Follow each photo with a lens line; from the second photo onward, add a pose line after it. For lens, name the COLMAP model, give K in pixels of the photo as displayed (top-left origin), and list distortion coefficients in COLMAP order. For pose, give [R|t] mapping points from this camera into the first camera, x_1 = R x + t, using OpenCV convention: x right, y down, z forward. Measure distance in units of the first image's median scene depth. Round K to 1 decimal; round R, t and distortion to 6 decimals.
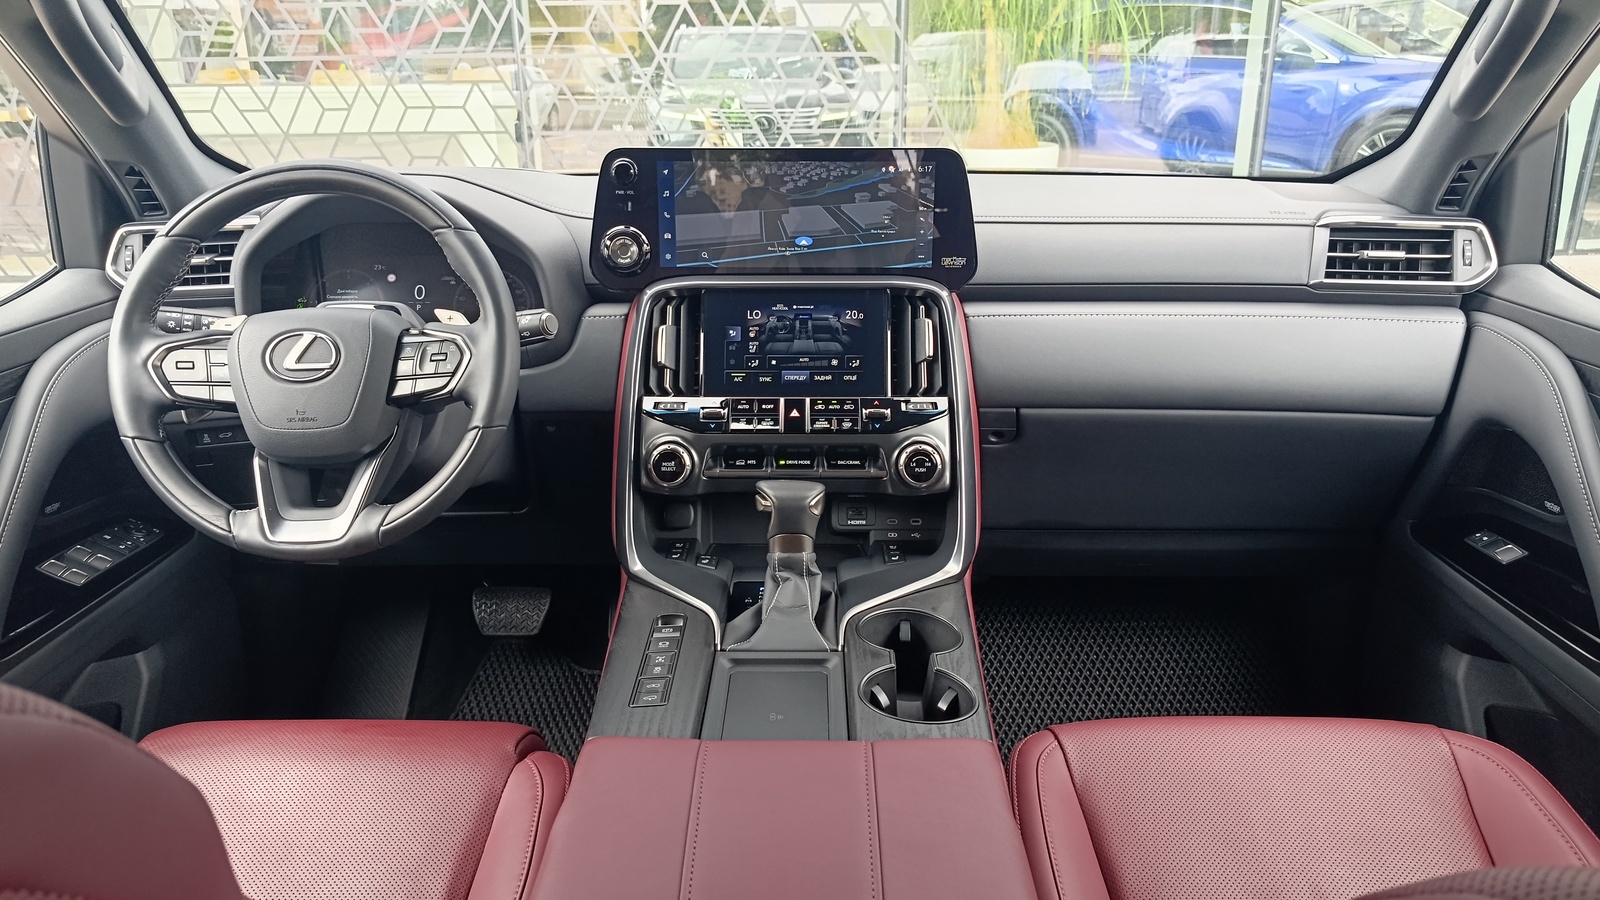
lens RADIAL K [[1035.4, 0, 800.0], [0, 1035.4, 450.0], [0, 0, 1]] dist [0.054465, -0.077521]
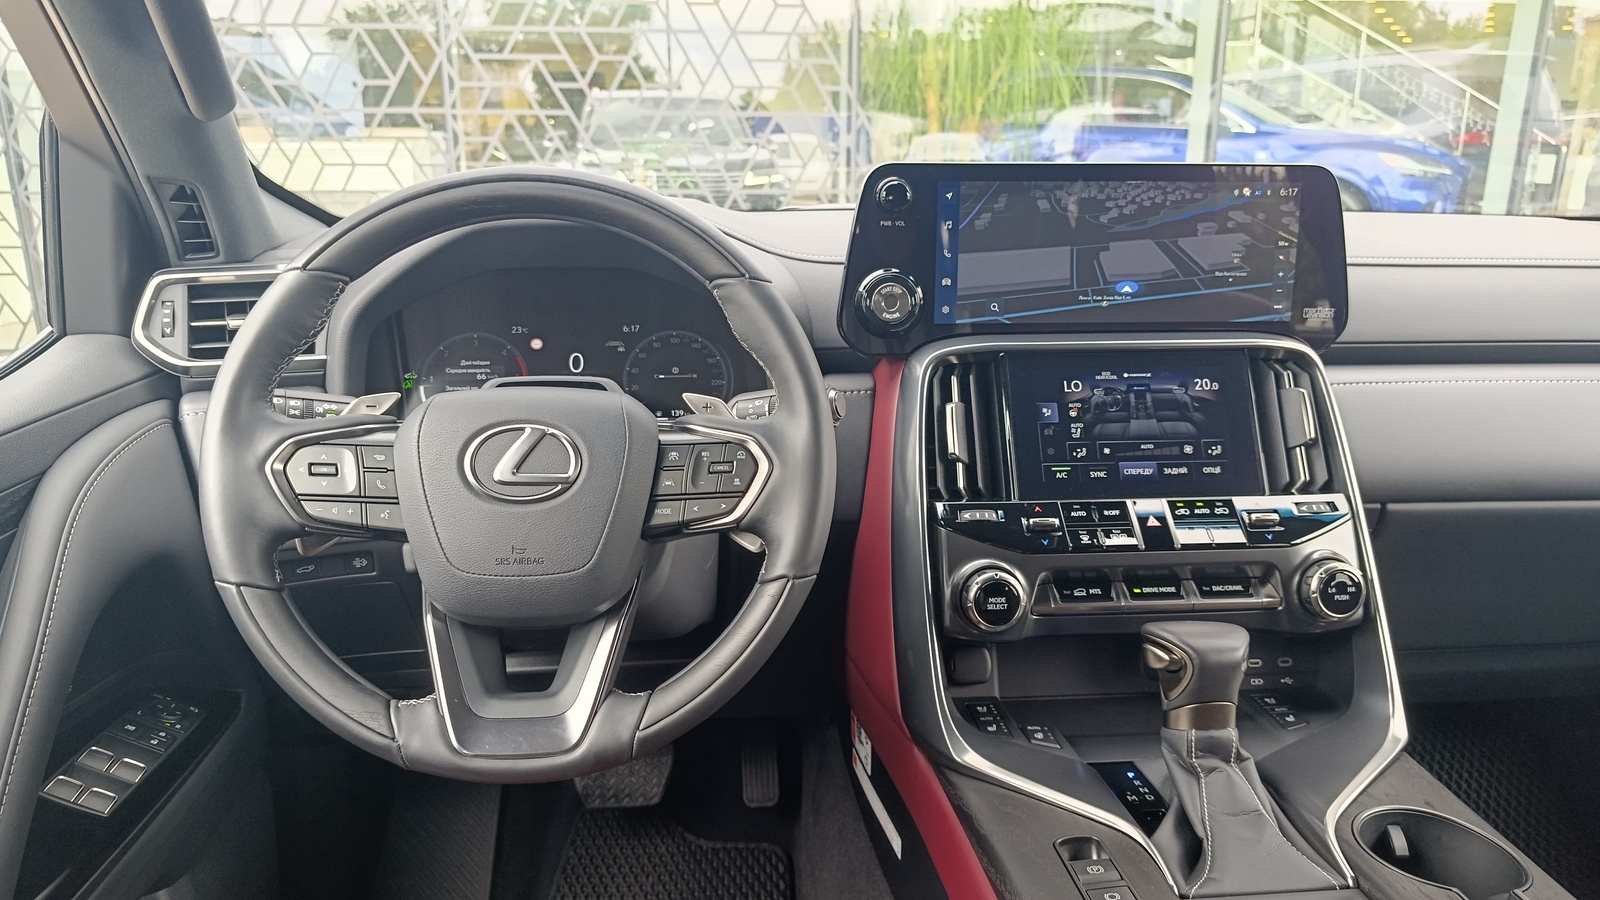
lens RADIAL K [[1054.7, 0, 800.0], [0, 1054.7, 450.0], [0, 0, 1]] dist [0.048857, -0.076517]
pose [[0.995179, -0.019549, 0.096108, -0.310159], [0.025723, 0.997655, -0.063432, -0.043402], [-0.094642, 0.065598, 0.993348, 0.279431]]
